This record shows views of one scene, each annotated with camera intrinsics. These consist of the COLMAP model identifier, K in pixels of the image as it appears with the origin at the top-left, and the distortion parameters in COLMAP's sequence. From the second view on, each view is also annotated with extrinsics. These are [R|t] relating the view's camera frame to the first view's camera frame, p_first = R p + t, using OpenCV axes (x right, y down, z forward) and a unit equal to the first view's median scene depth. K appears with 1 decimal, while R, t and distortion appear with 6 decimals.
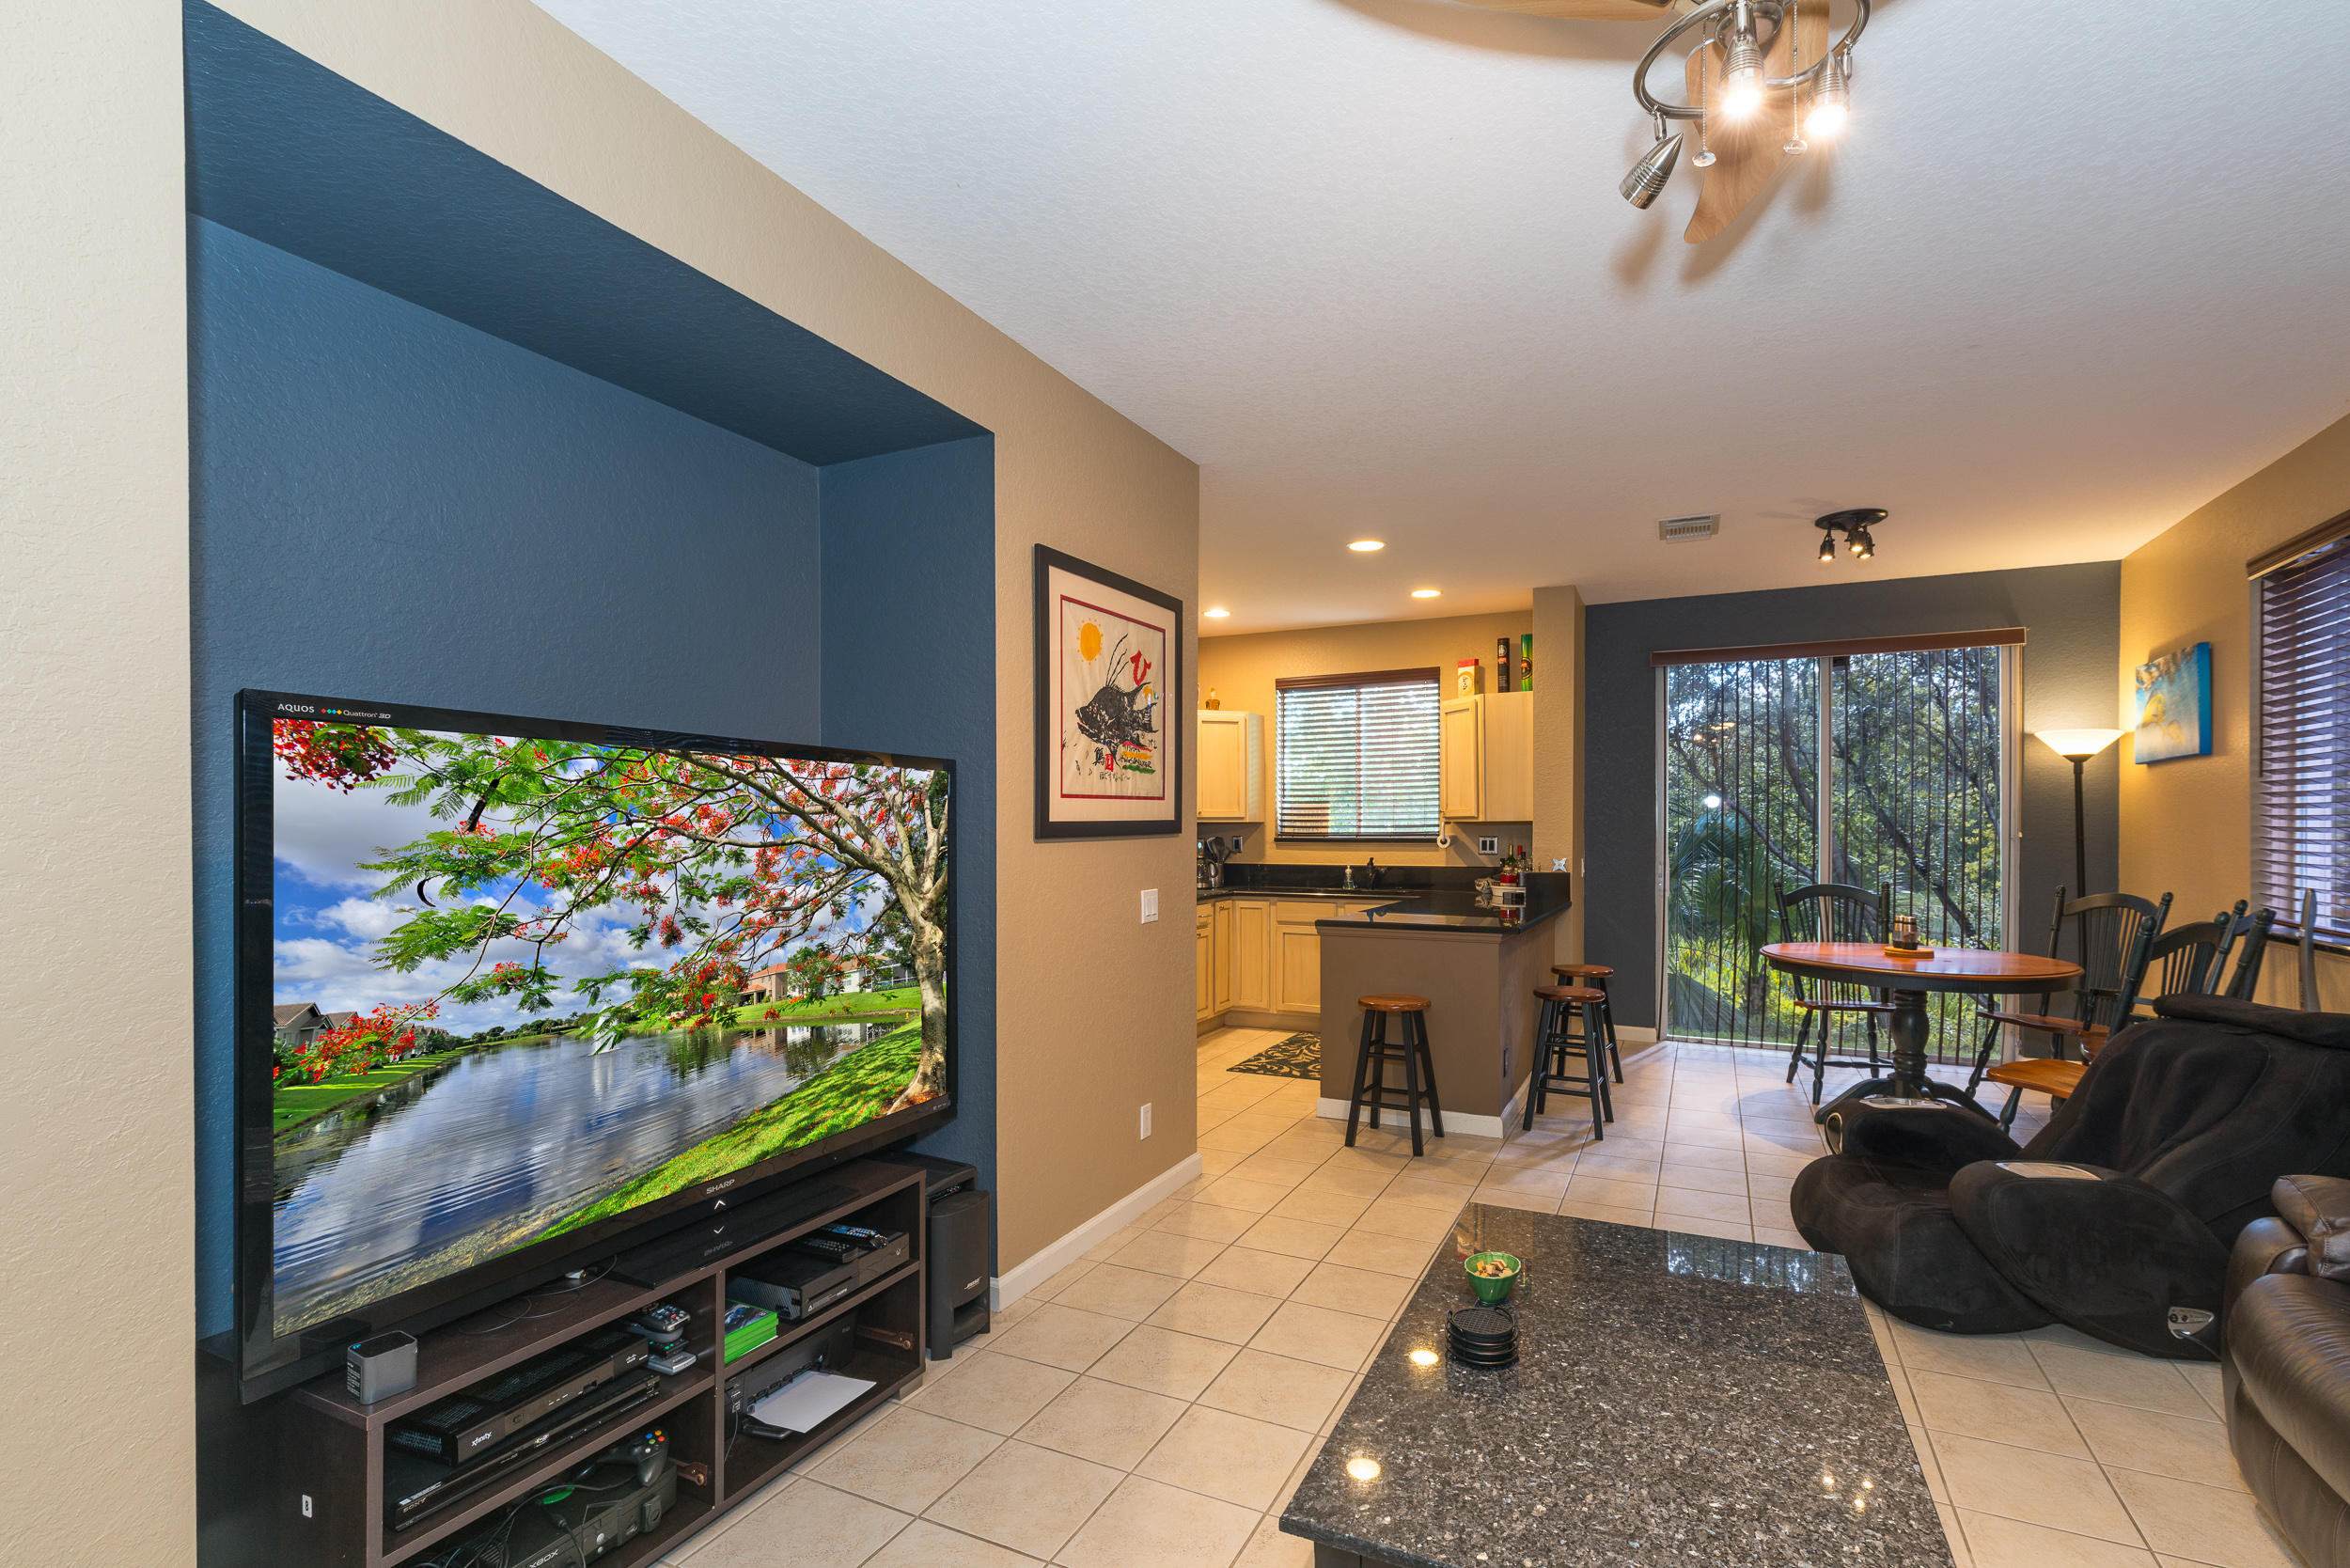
lens RADIAL K [[1072.5, 0, 1181.4], [0, 1072.5, 833.2], [0, 0, 1]] dist [0.006055, -0.002439]
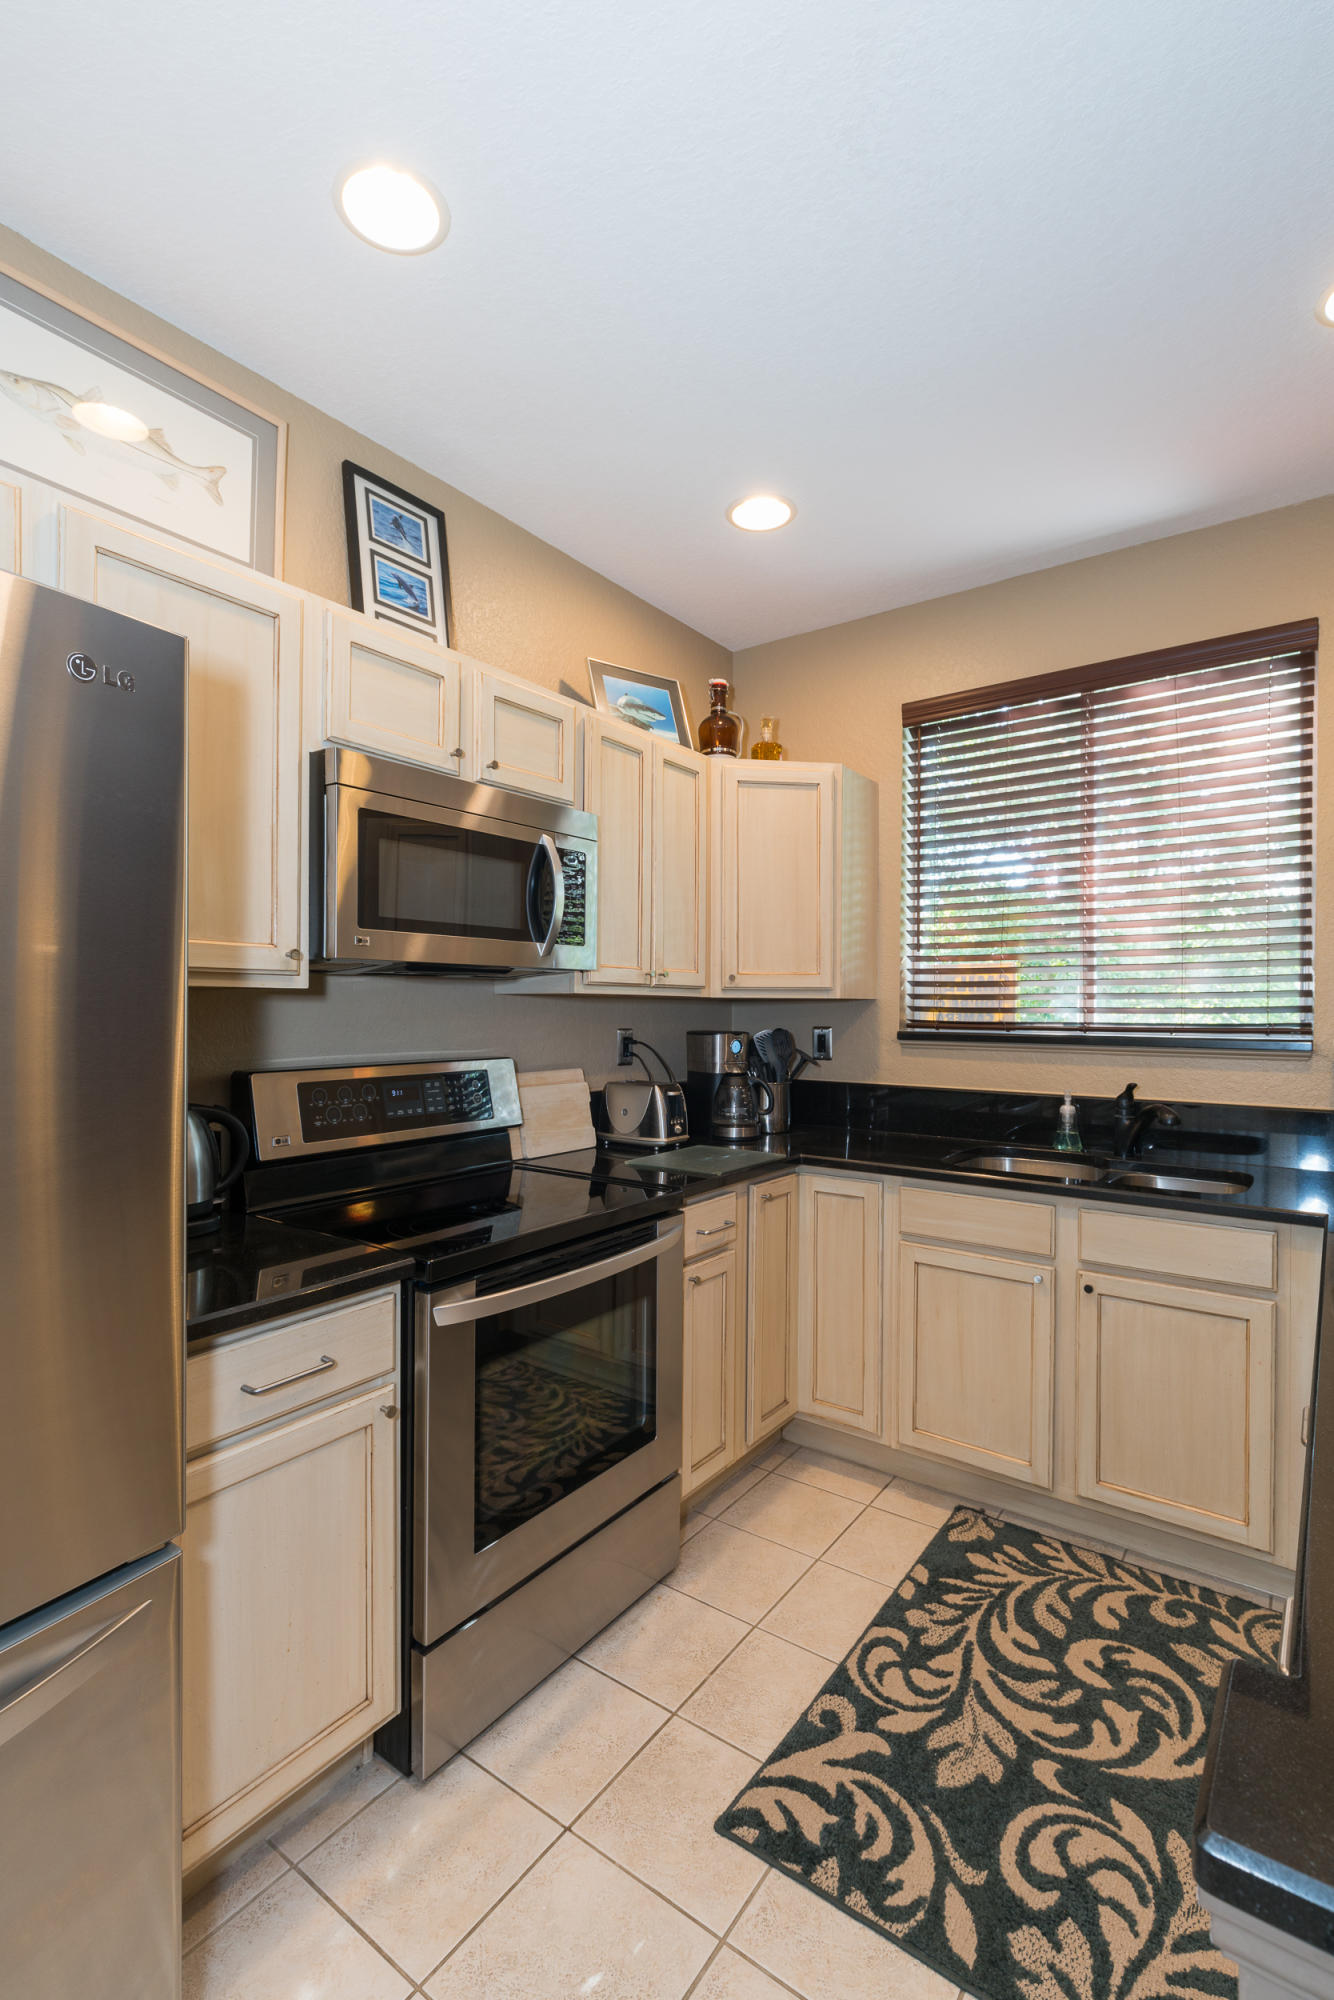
lens RADIAL K [[912.8, 0, 680.5], [0, 912.8, 1002.4], [0, 0, 1]] dist [0.006055, -0.002439]
pose [[0.987053, 0.006361, -0.160266, 0.074775], [-0.007849, 0.999932, -0.008652, -0.005632], [0.160200, 0.009798, 0.987036, 0.774695]]
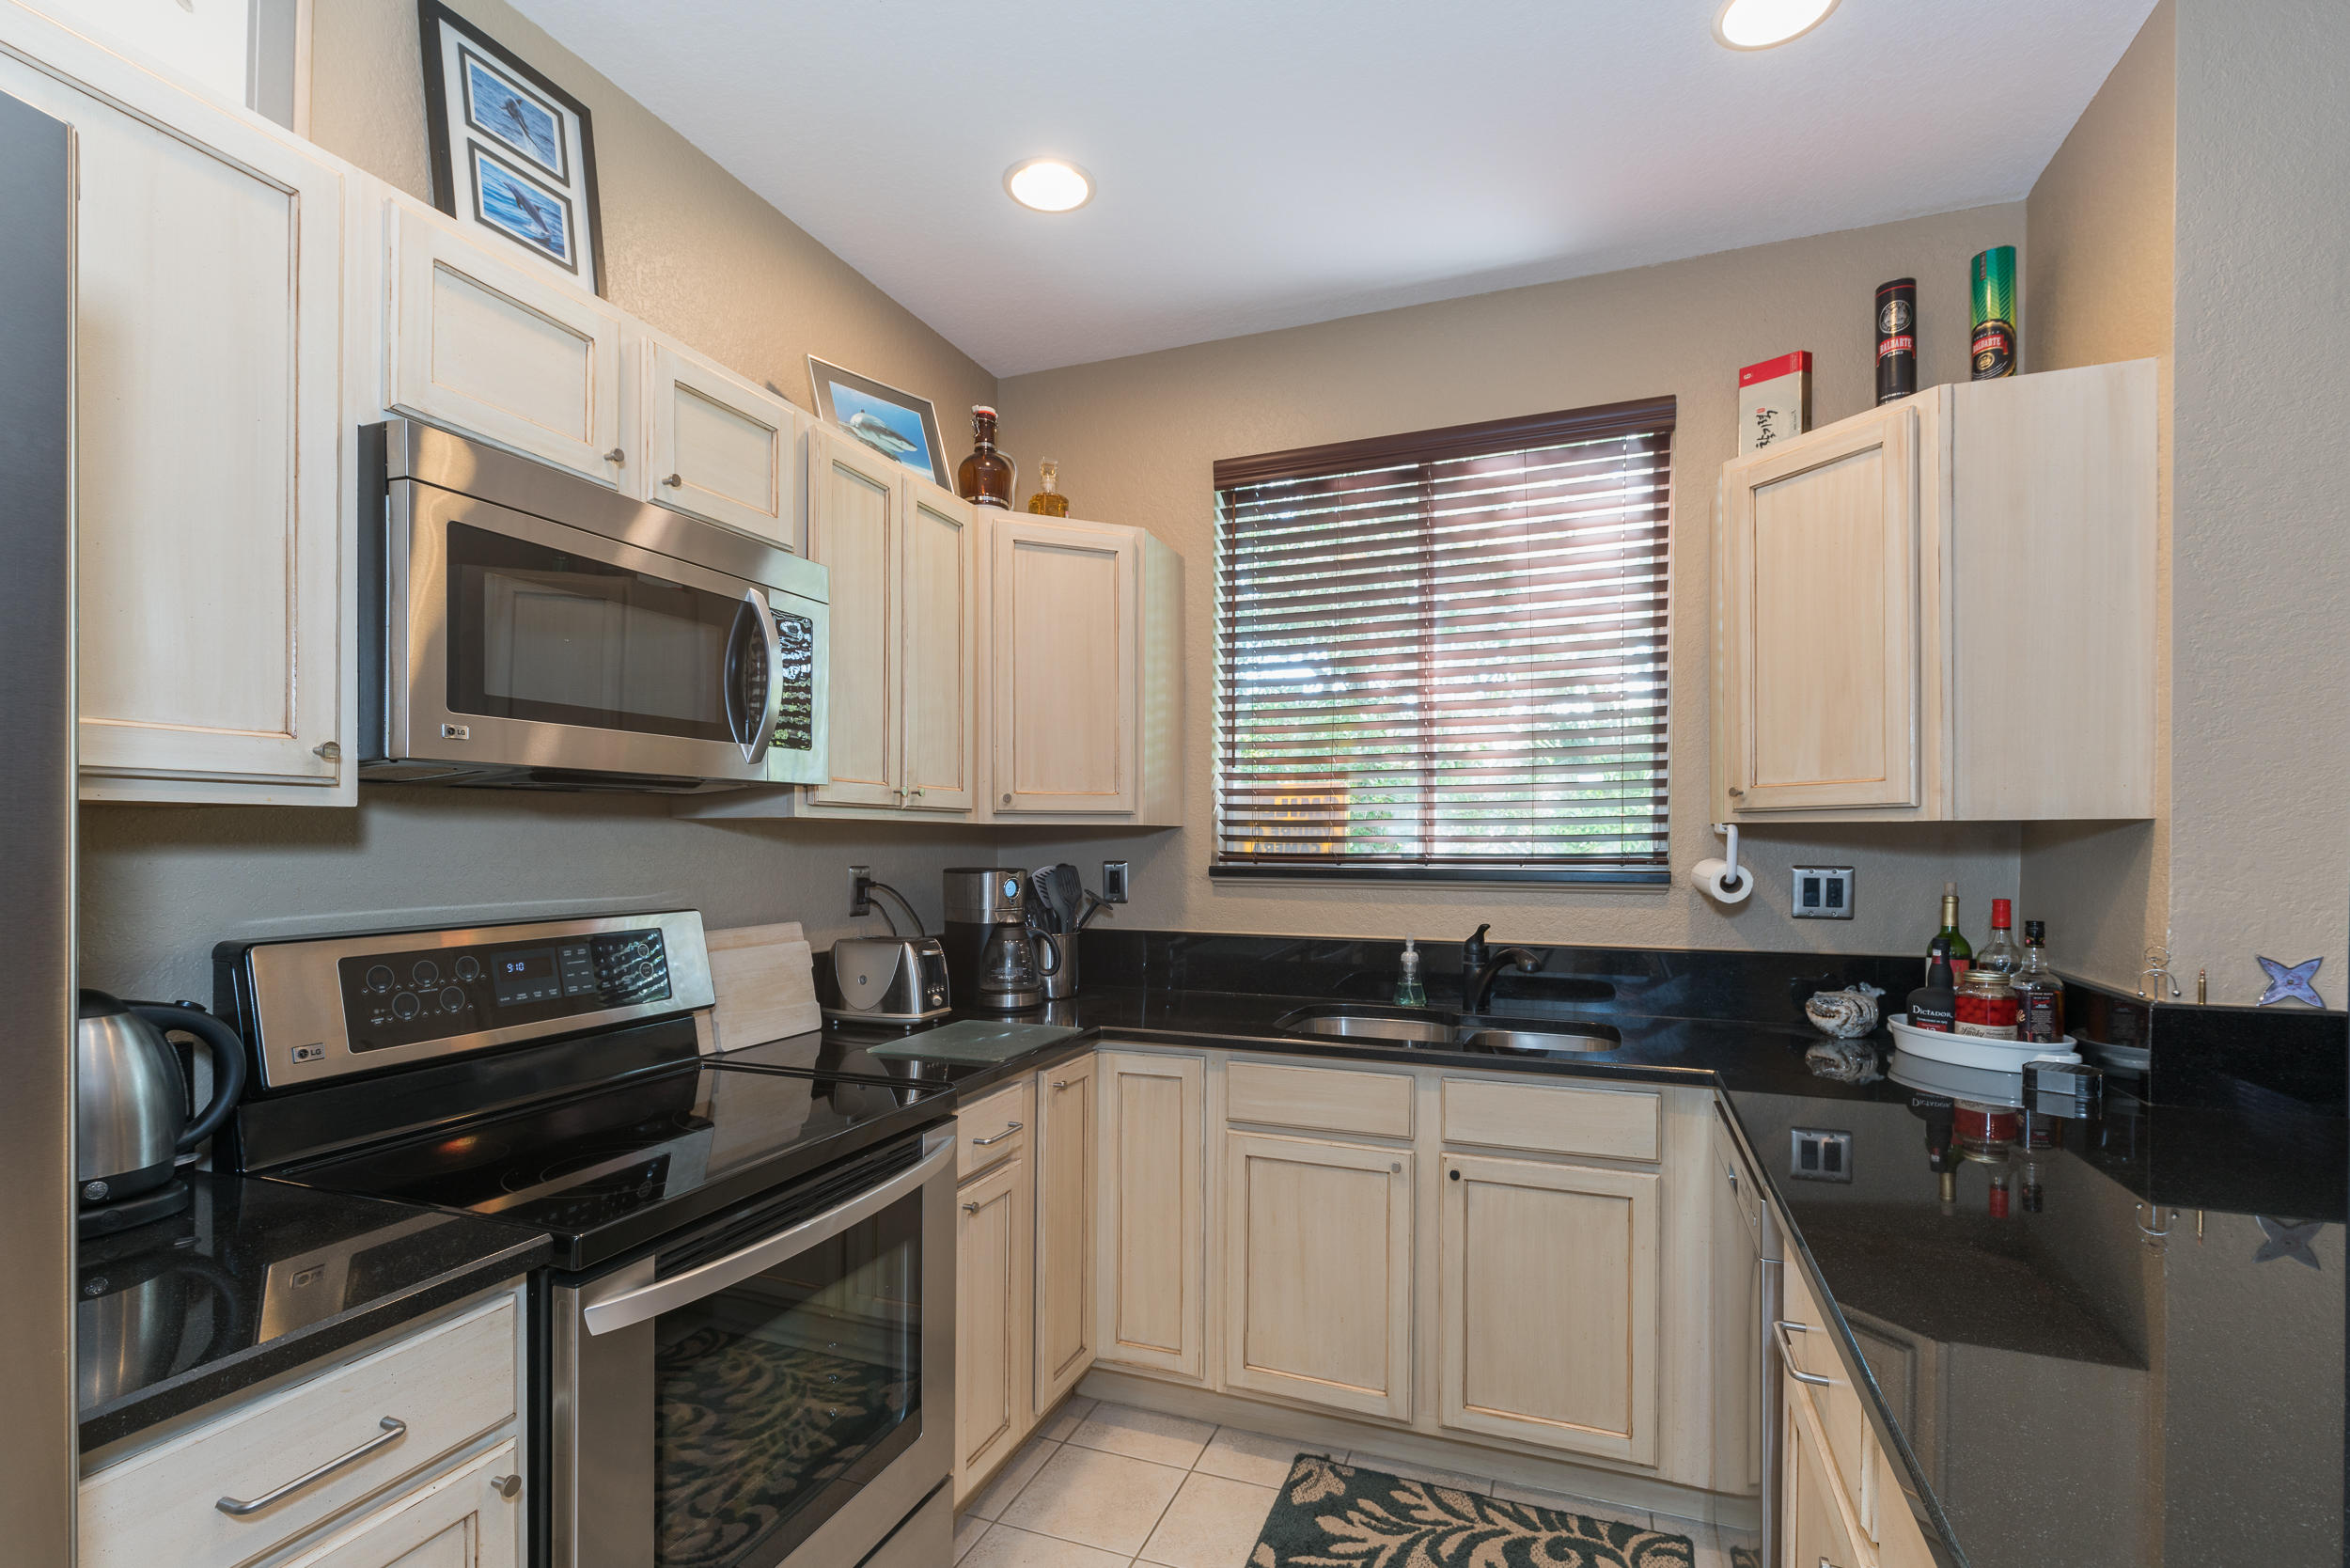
lens RADIAL K [[1072.5, 0, 1172.5], [0, 1072.5, 833.0], [0, 0, 1]] dist [0.006055, -0.002439]
pose [[0.995807, 0.003865, 0.091396, 0.050570], [-0.003029, 0.999952, -0.009289, -0.005024], [-0.091428, 0.008973, 0.995771, 0.819639]]
